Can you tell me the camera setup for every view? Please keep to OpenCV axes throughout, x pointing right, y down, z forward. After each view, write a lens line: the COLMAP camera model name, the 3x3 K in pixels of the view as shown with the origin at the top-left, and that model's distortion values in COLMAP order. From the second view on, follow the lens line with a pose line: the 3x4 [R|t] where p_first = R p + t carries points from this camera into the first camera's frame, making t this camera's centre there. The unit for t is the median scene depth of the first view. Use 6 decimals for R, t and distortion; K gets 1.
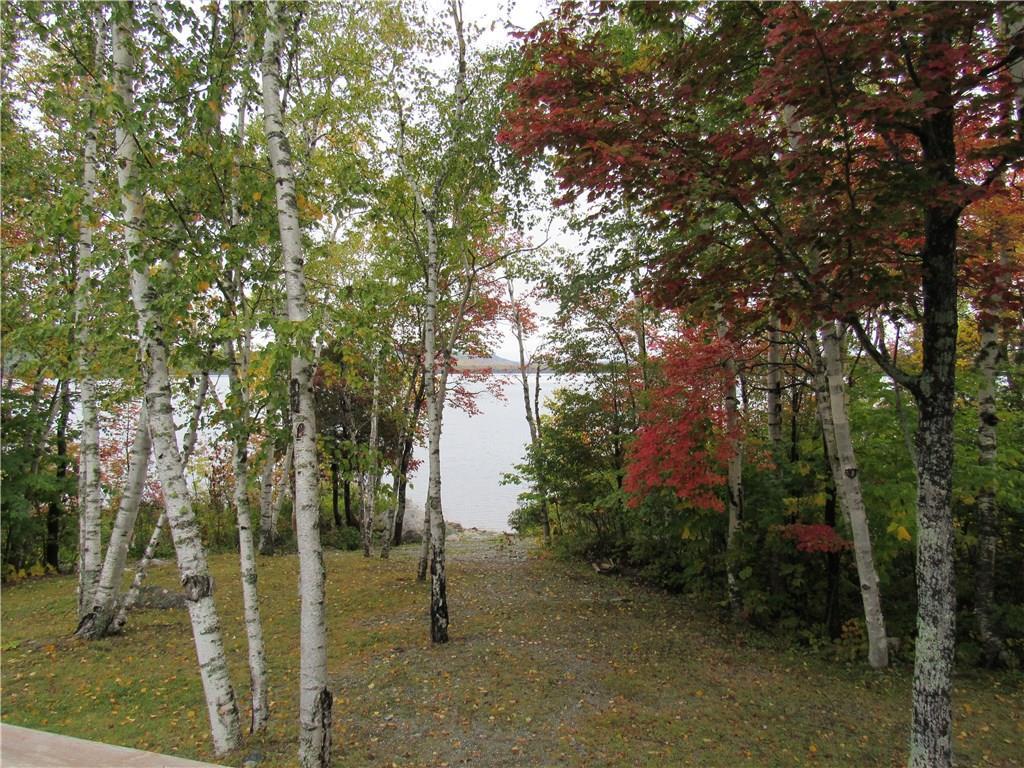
lens RADIAL K [[717.6, 0, 511.2], [0, 717.6, 381.4], [0, 0, 1]] dist [-0.008745, -0.003451]
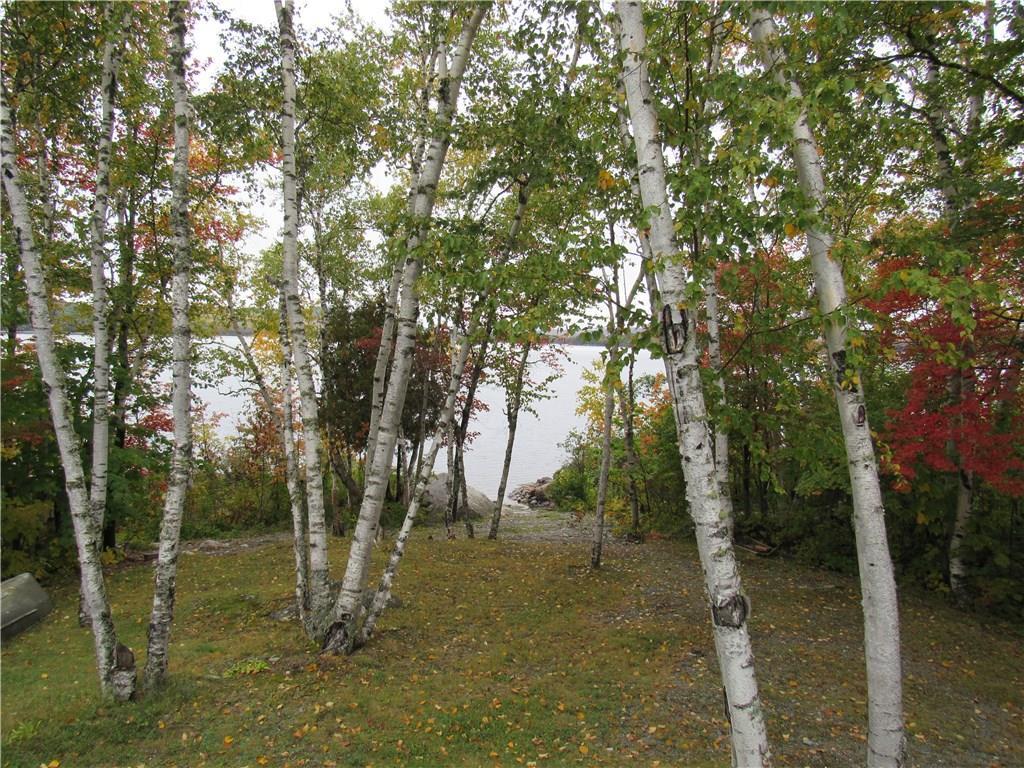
lens RADIAL K [[717.6, 0, 512.4], [0, 717.6, 386.7], [0, 0, 1]] dist [-0.008745, -0.003451]
pose [[0.991339, 0.018079, 0.130079, -0.492739], [-0.024810, 0.998425, 0.050312, 0.003467], [-0.128964, -0.053104, 0.990226, 0.158232]]
